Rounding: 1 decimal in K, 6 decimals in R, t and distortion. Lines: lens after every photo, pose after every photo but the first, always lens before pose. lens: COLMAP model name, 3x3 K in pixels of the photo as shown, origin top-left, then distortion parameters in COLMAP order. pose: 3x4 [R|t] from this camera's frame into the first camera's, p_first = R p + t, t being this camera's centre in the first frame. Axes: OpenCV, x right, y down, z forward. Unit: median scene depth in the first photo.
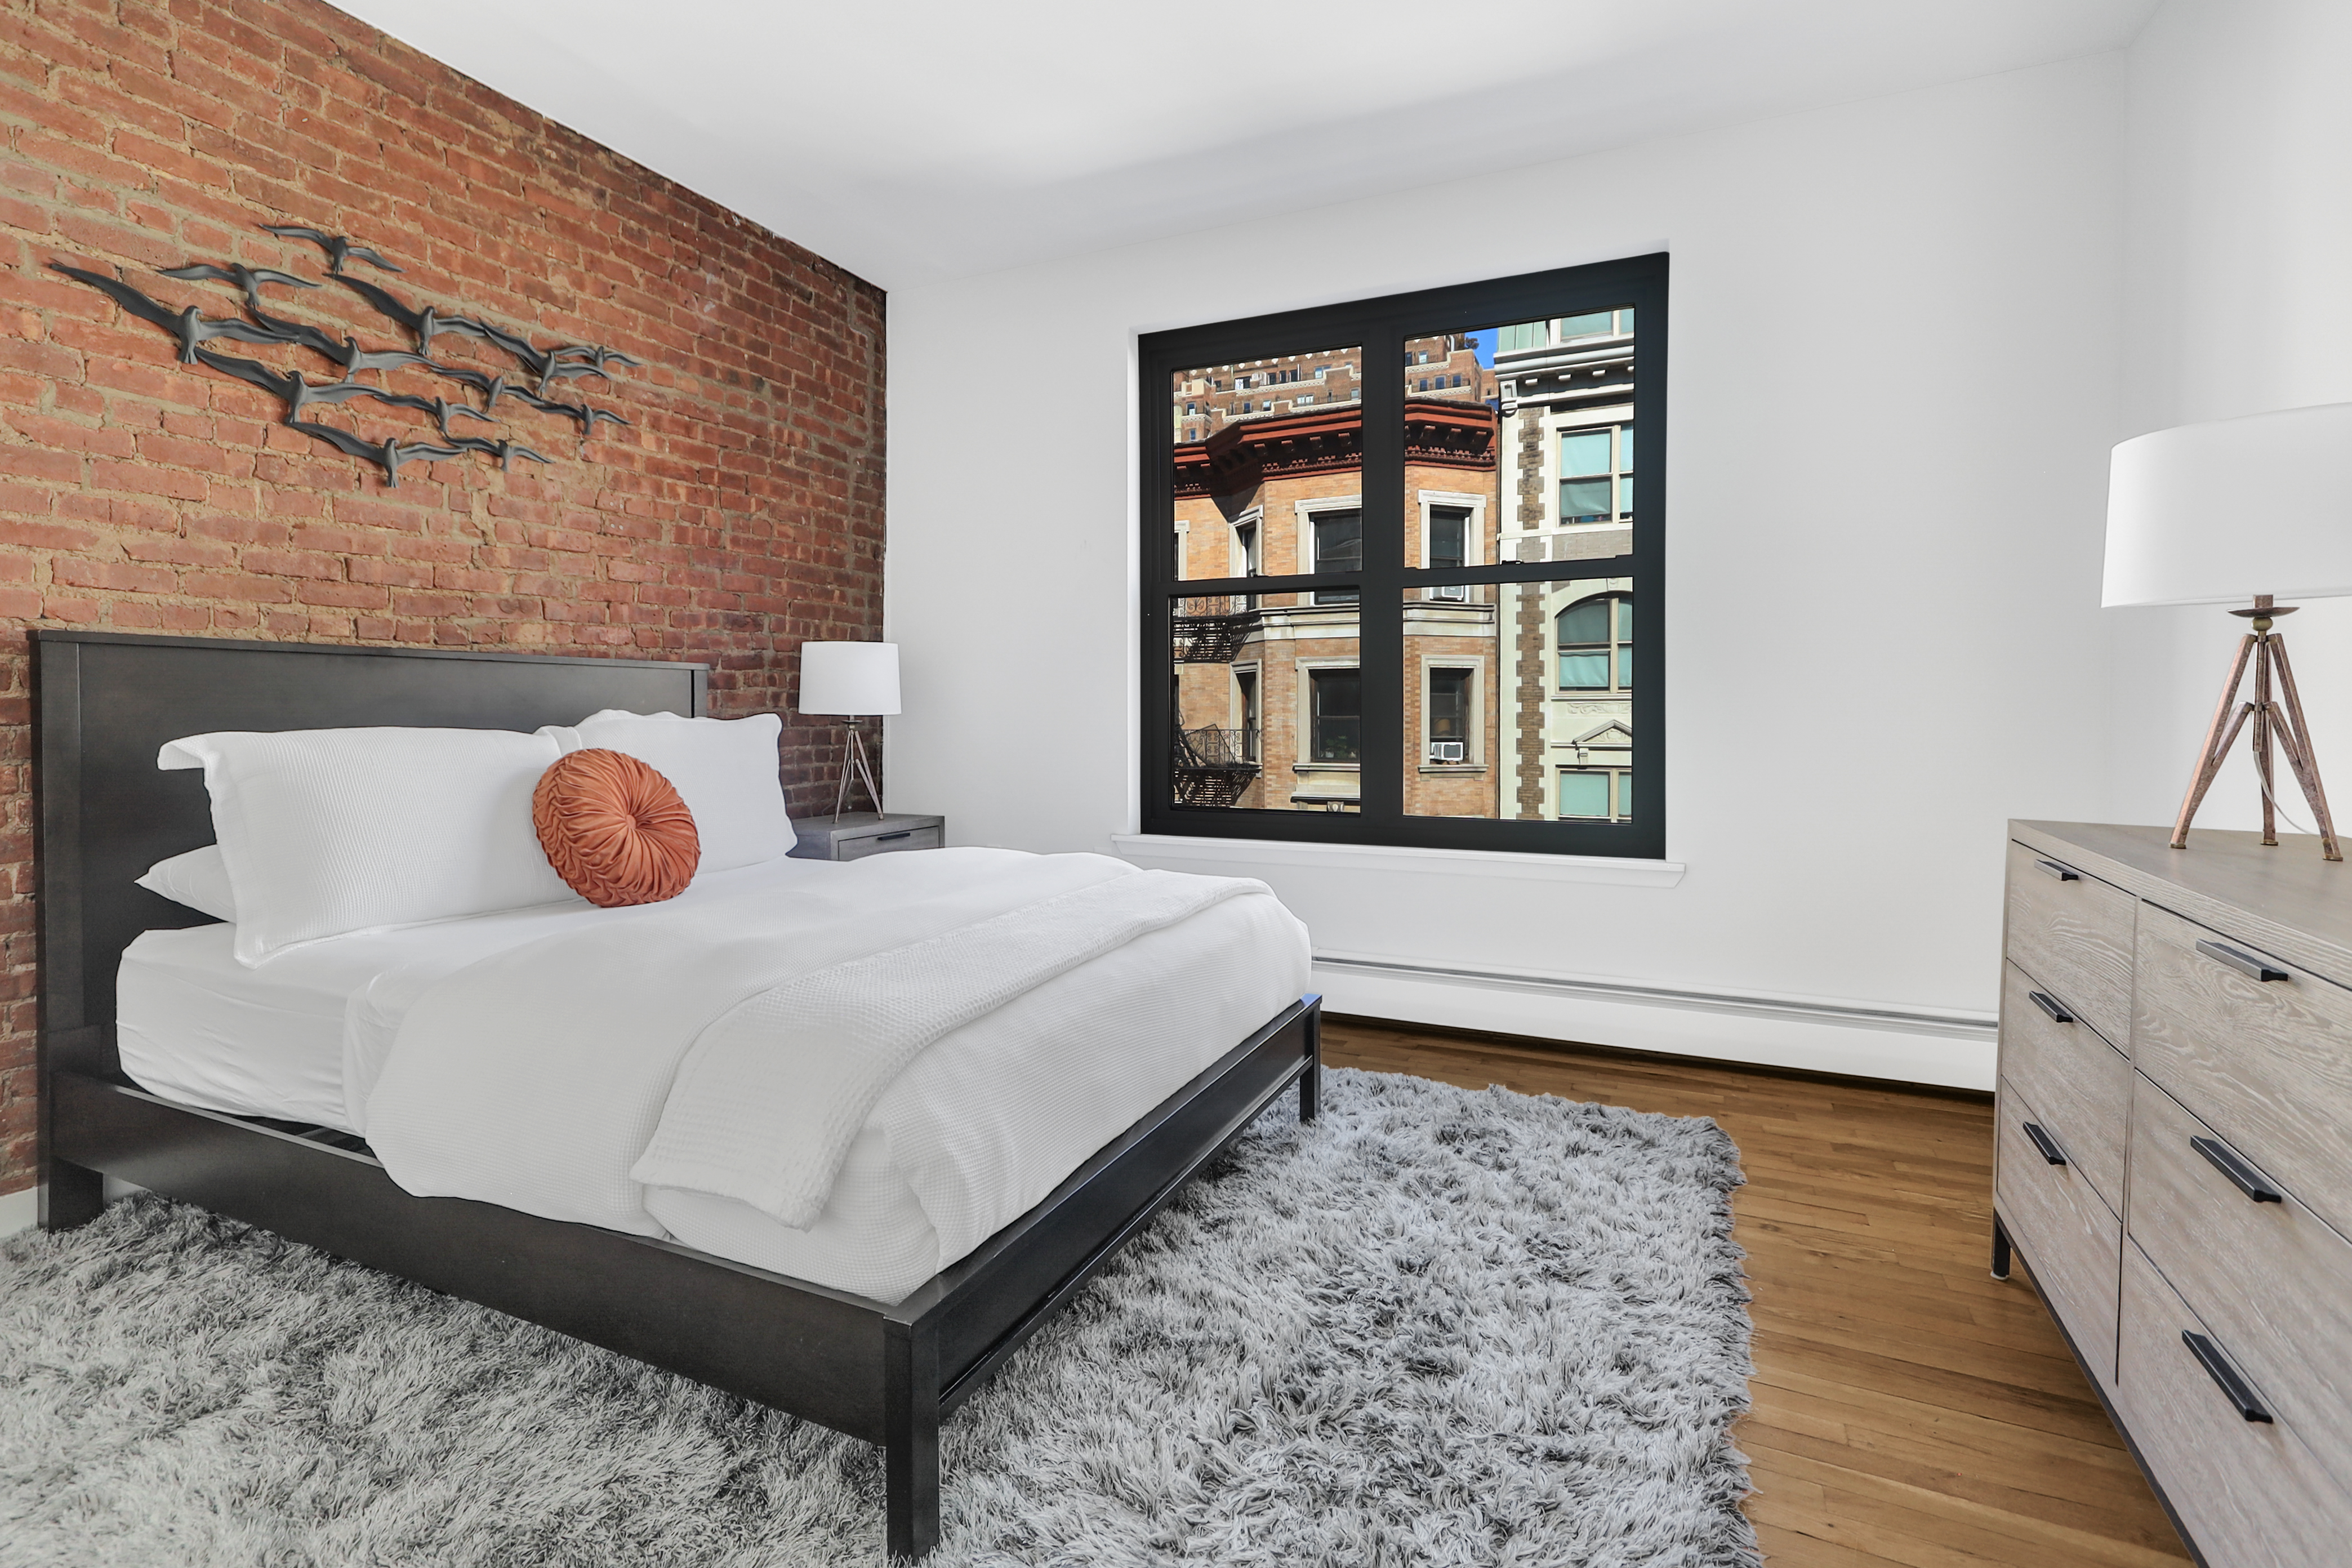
lens RADIAL K [[1123.6, 0, 1187.5], [0, 1123.6, 736.1], [0, 0, 1]] dist [-0.002035, 0.003055]
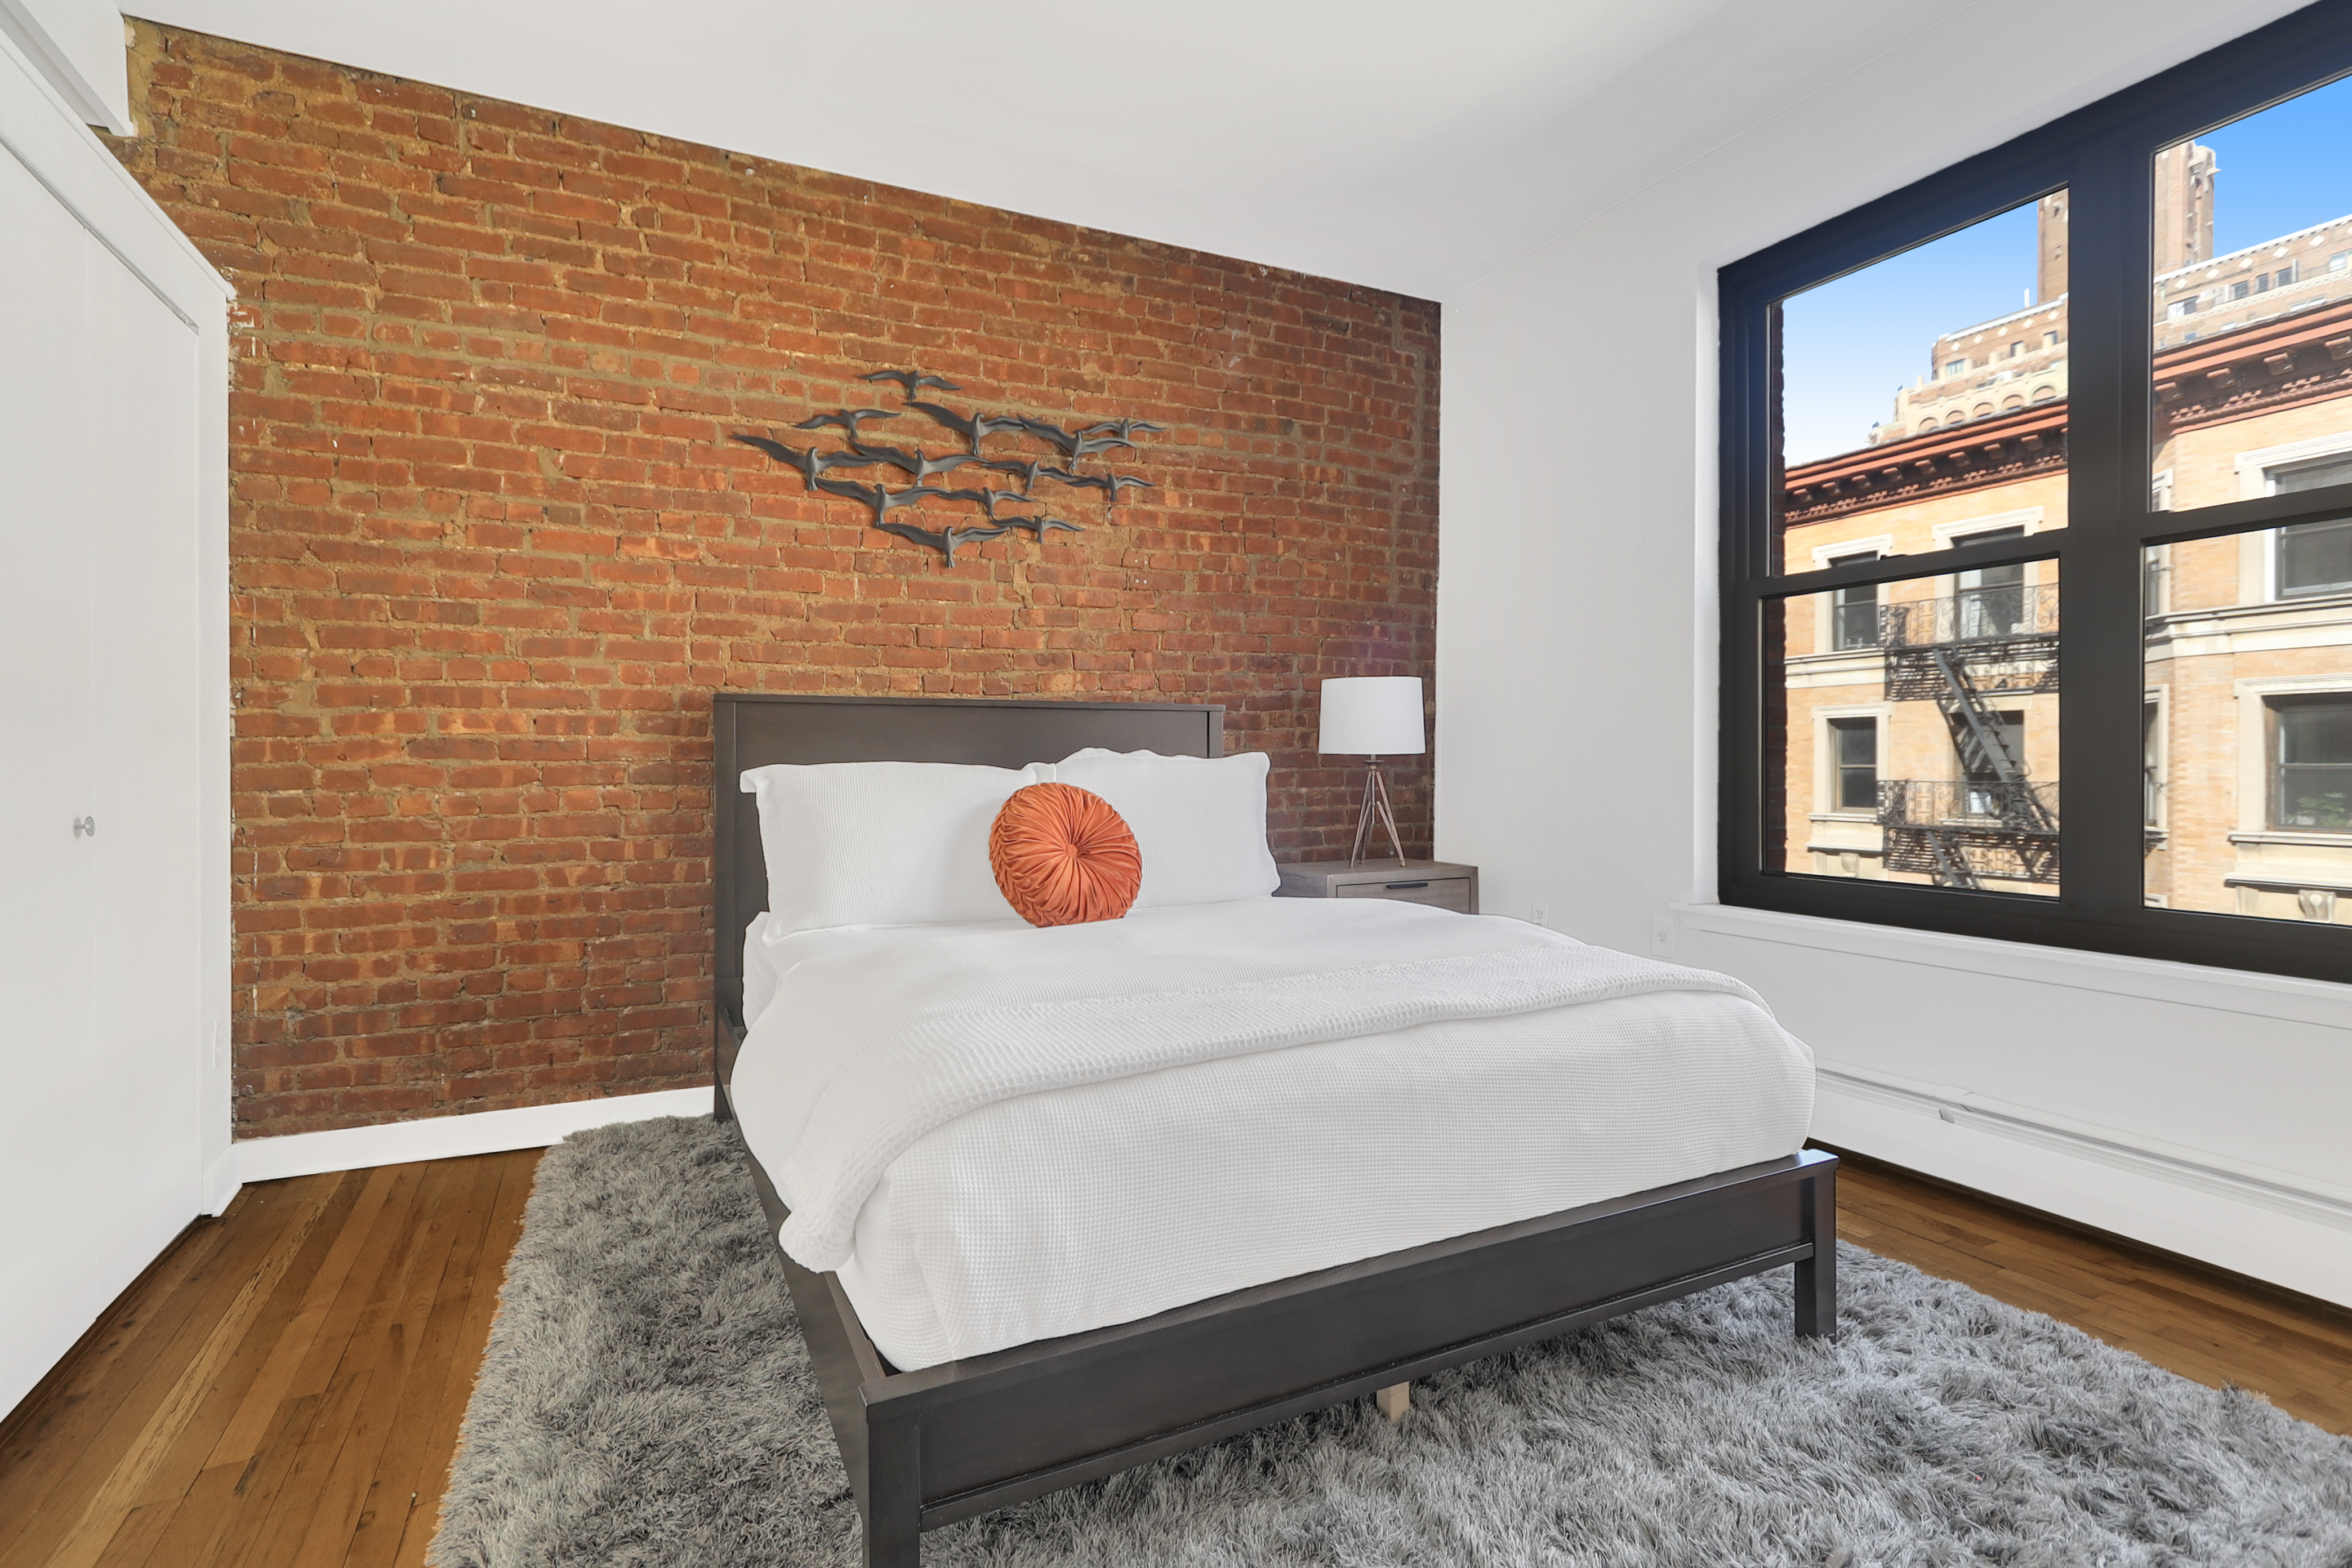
lens RADIAL K [[1123.6, 0, 1173.0], [0, 1123.6, 772.8], [0, 0, 1]] dist [-0.002035, 0.003055]
pose [[0.758231, 0.001577, -0.651984, 0.247719], [-0.010798, 0.999890, -0.010140, 0.010125], [0.651897, 0.014728, 0.758165, 0.219174]]
